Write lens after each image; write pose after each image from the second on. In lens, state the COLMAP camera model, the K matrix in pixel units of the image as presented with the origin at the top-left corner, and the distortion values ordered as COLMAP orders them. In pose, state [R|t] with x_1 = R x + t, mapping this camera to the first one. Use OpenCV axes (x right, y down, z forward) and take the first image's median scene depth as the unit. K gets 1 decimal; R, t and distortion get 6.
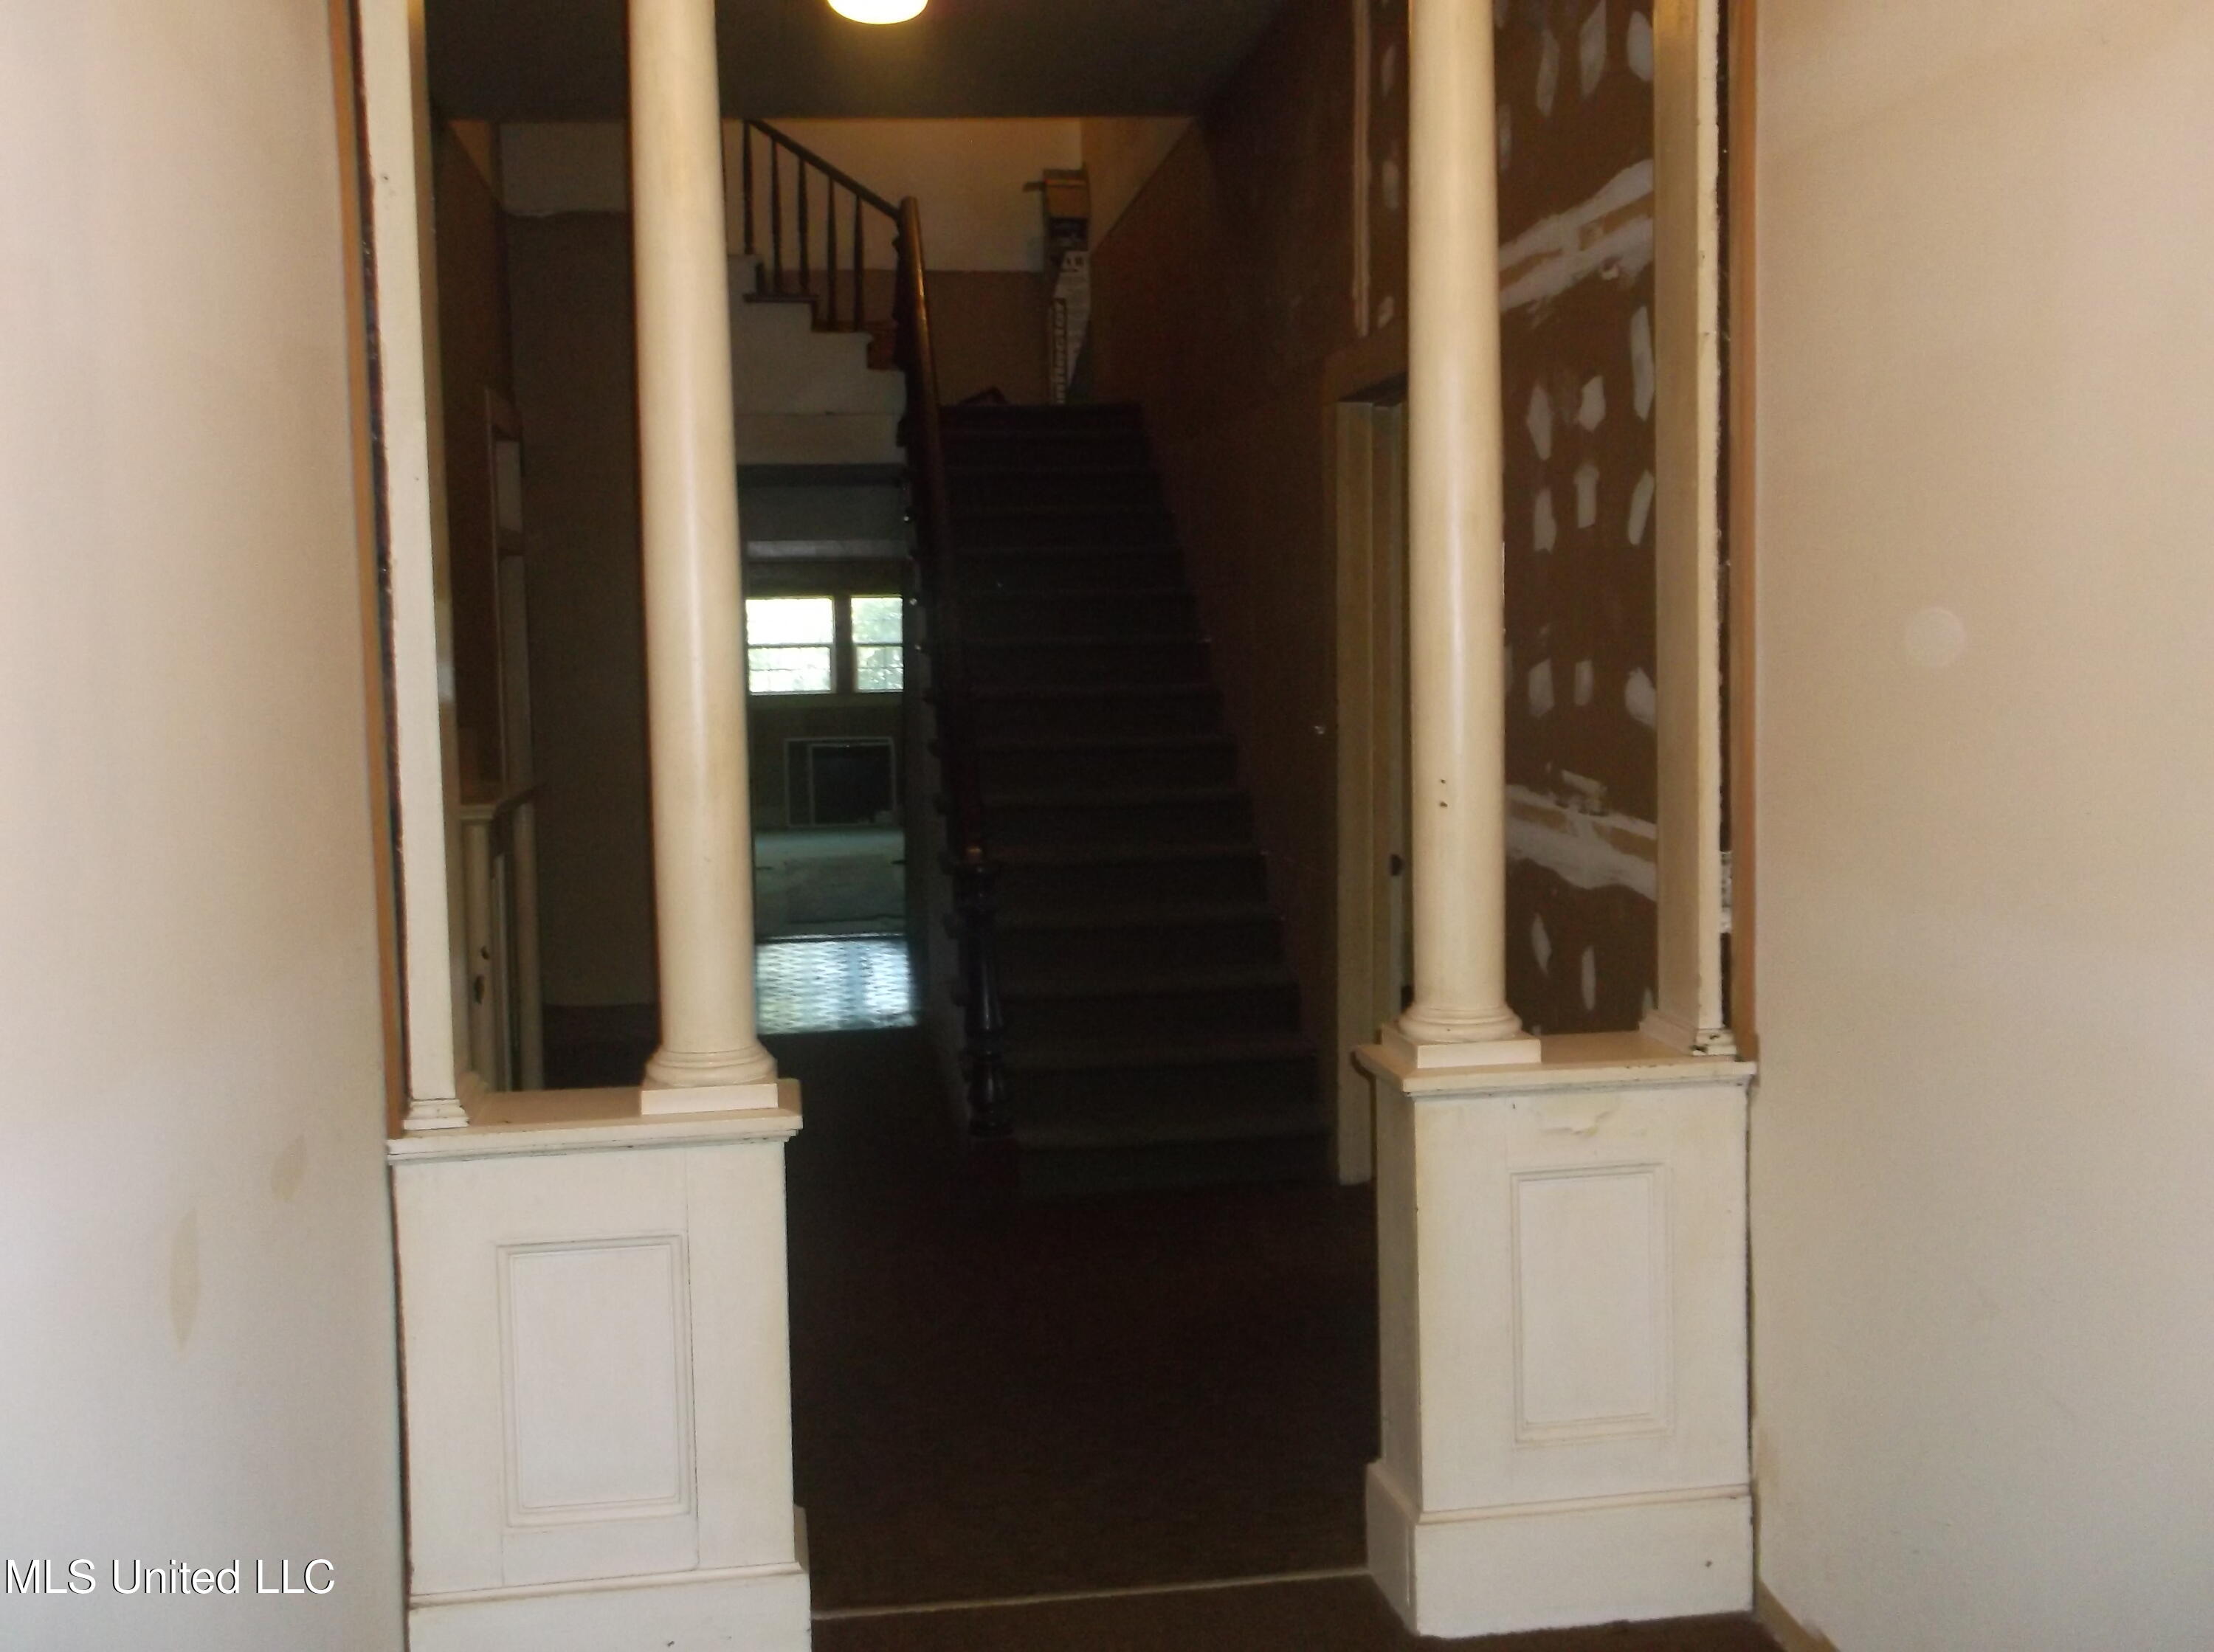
lens RADIAL K [[2186.8, 0, 1107.0], [0, 2186.8, 826.0], [0, 0, 1]] dist [-0.003179, -0.000756]
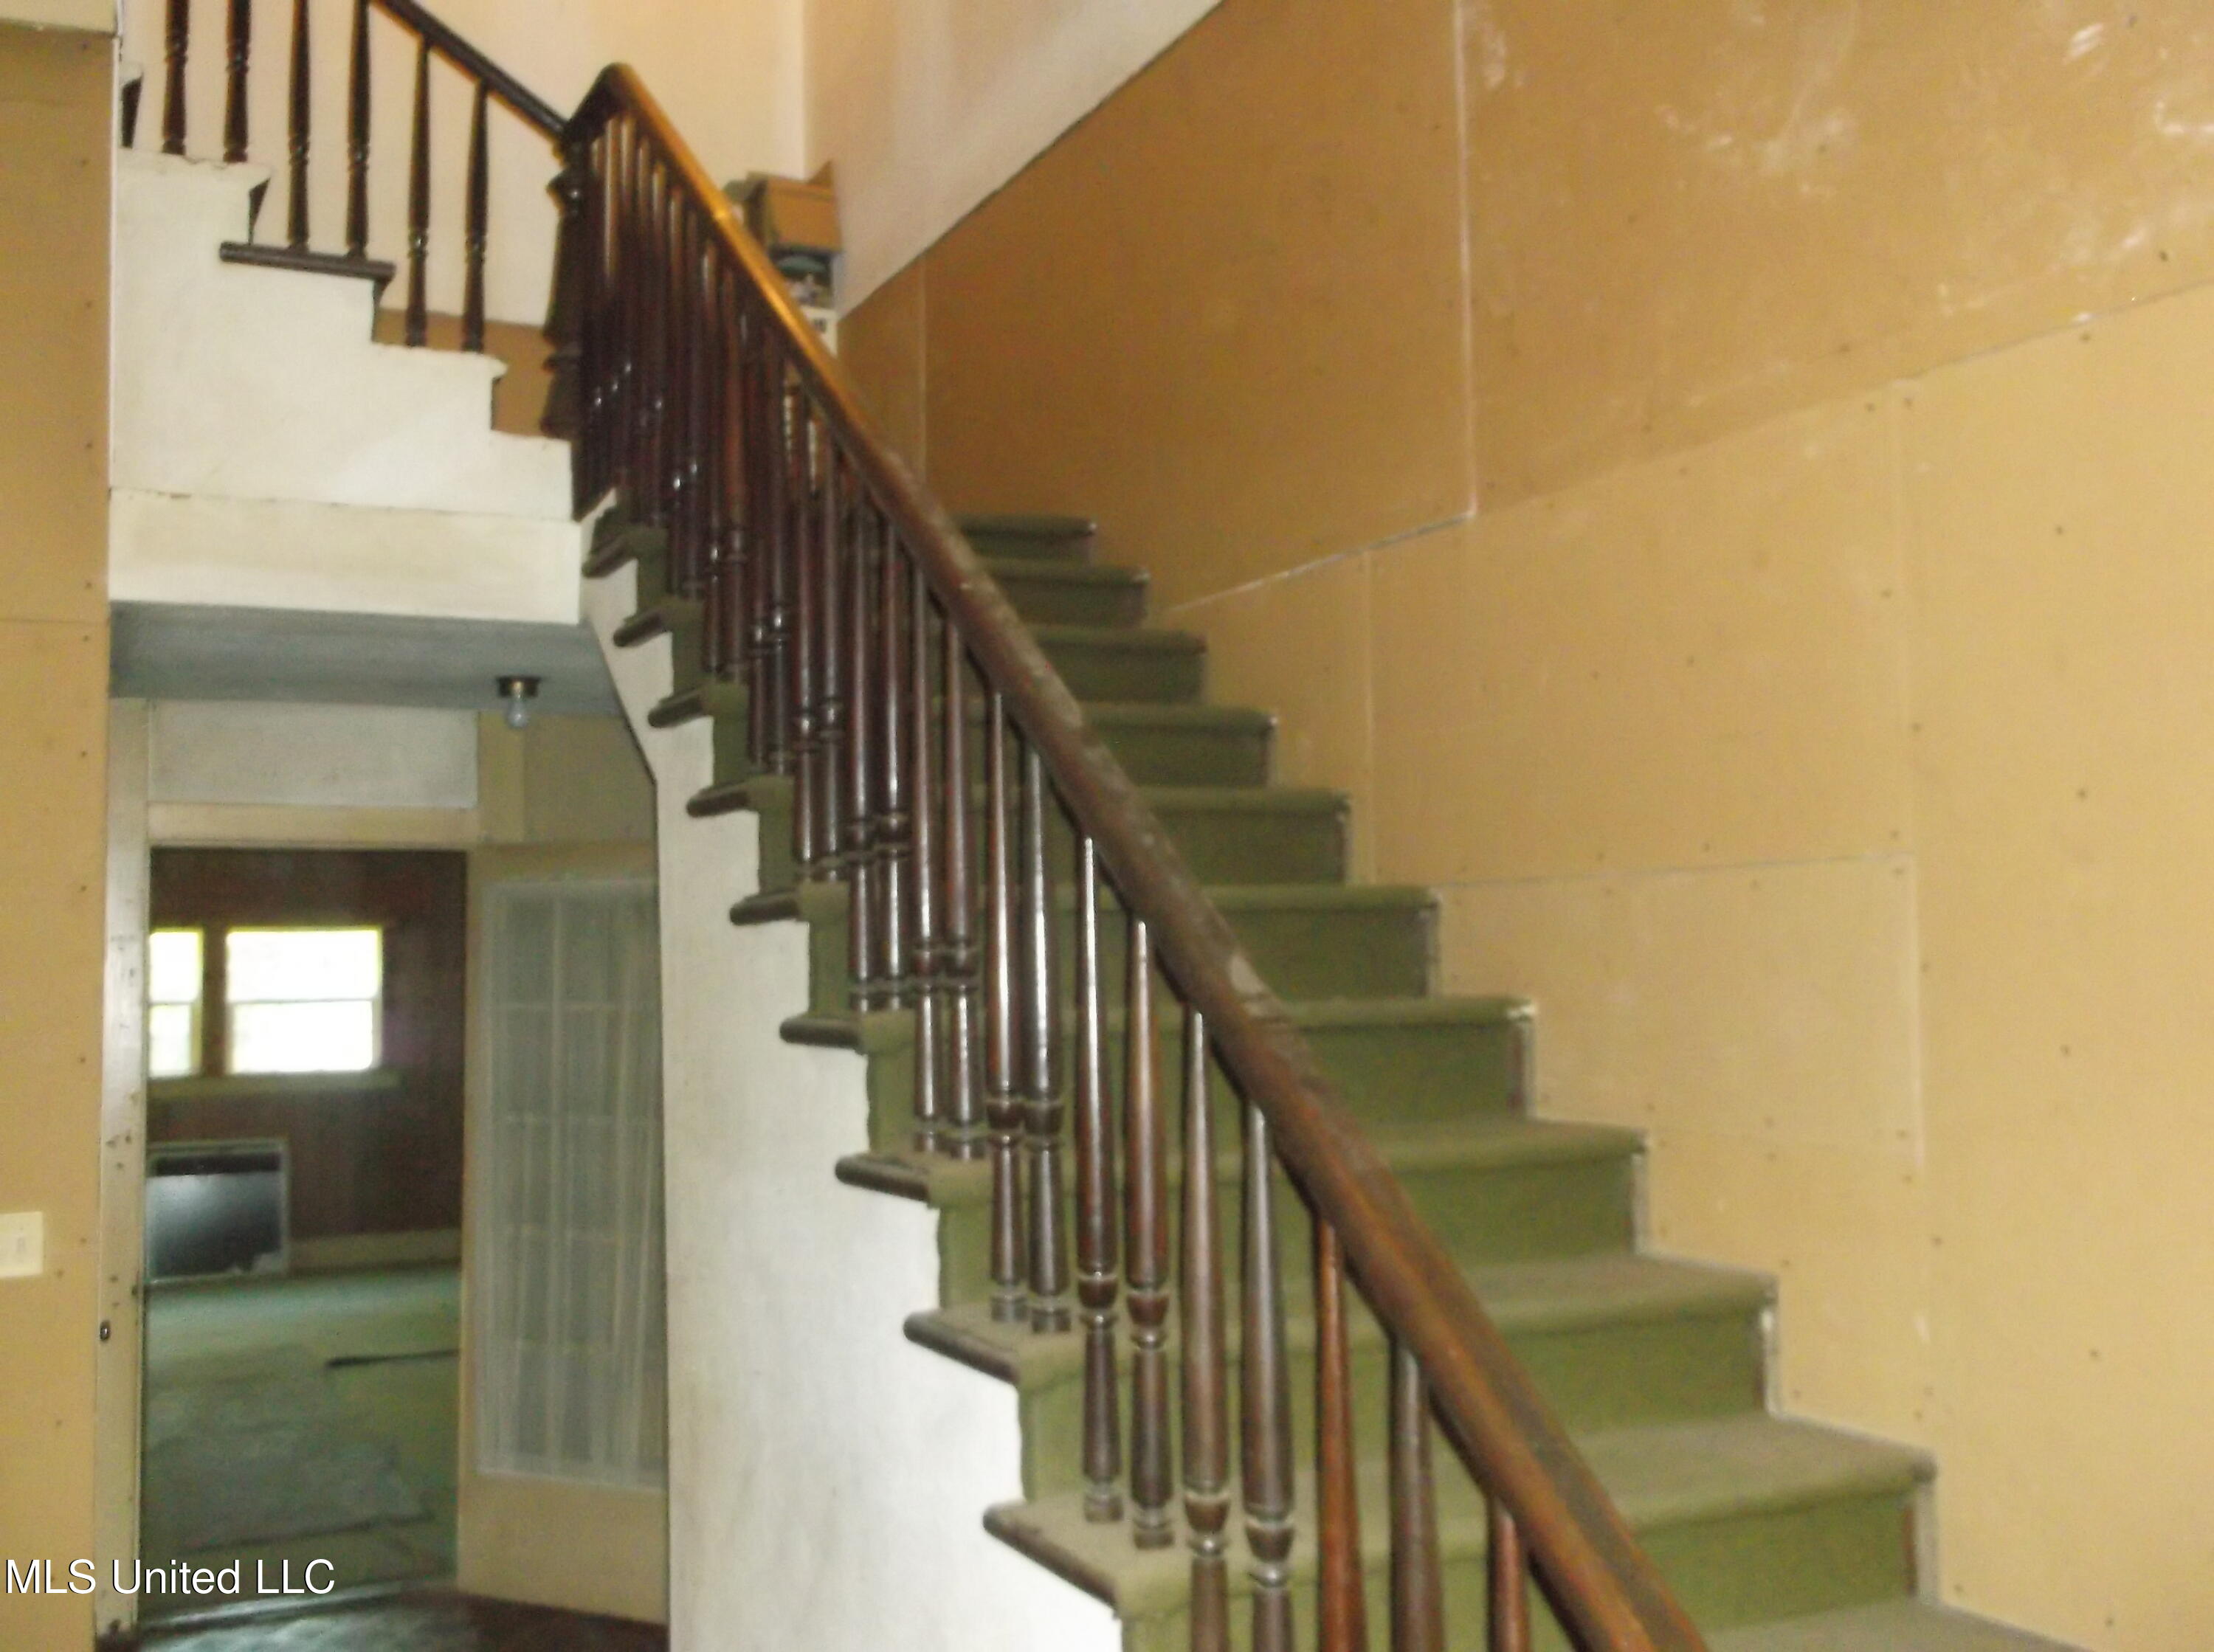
lens RADIAL K [[2186.8, 0, 1107.0], [0, 2186.8, 826.0], [0, 0, 1]] dist [-0.003179, -0.000756]
pose [[0.949690, 0.027206, 0.312006, -0.115569], [0.024833, 0.986542, -0.161611, -0.036271], [-0.312204, 0.161228, 0.936234, 0.466095]]
